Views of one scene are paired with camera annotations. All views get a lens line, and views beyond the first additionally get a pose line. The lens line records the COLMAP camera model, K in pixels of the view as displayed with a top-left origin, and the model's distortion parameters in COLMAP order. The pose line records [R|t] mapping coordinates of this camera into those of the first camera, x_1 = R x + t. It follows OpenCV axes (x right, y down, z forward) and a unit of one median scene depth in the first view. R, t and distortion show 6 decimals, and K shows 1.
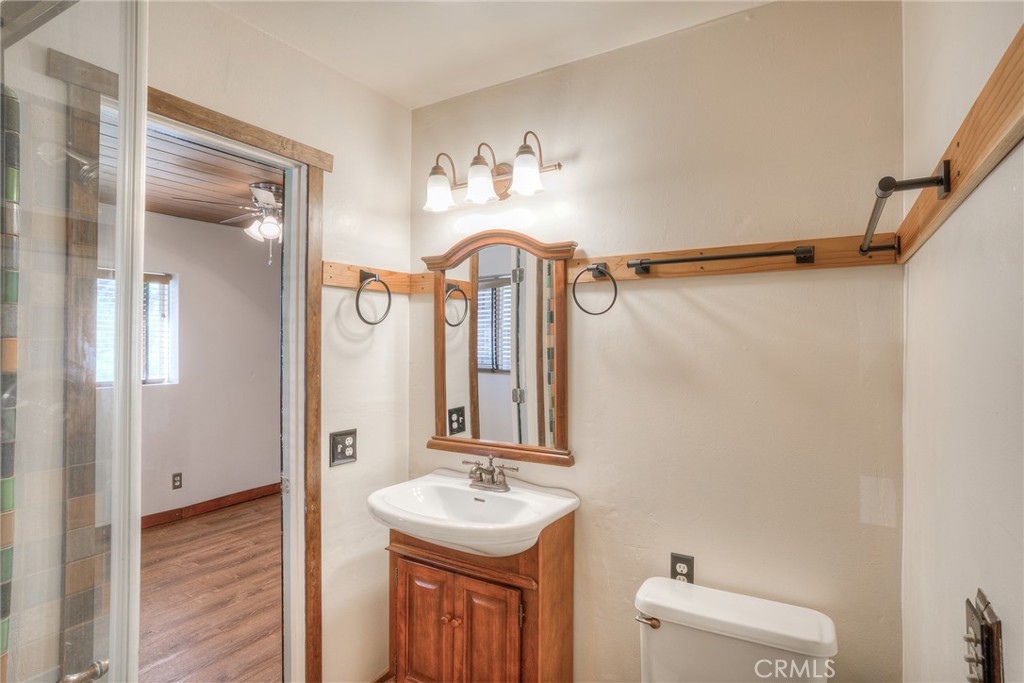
lens RADIAL K [[540.6, 0, 510.7], [0, 540.6, 338.5], [0, 0, 1]] dist [-0.033510, 0.004569]
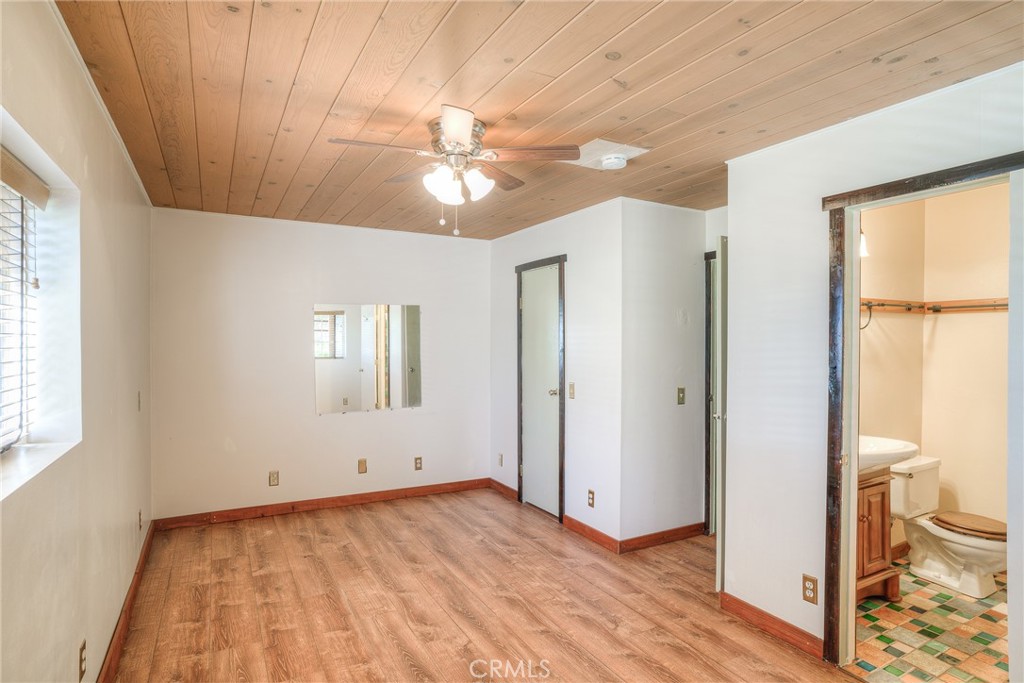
lens RADIAL K [[540.6, 0, 512.0], [0, 540.6, 342.1], [0, 0, 1]] dist [-0.033510, 0.004569]
pose [[0.494966, -0.000853, 0.868912, -0.933466], [-0.002362, 0.999995, 0.002328, -0.000209], [-0.868909, -0.003204, 0.494961, 0.526743]]
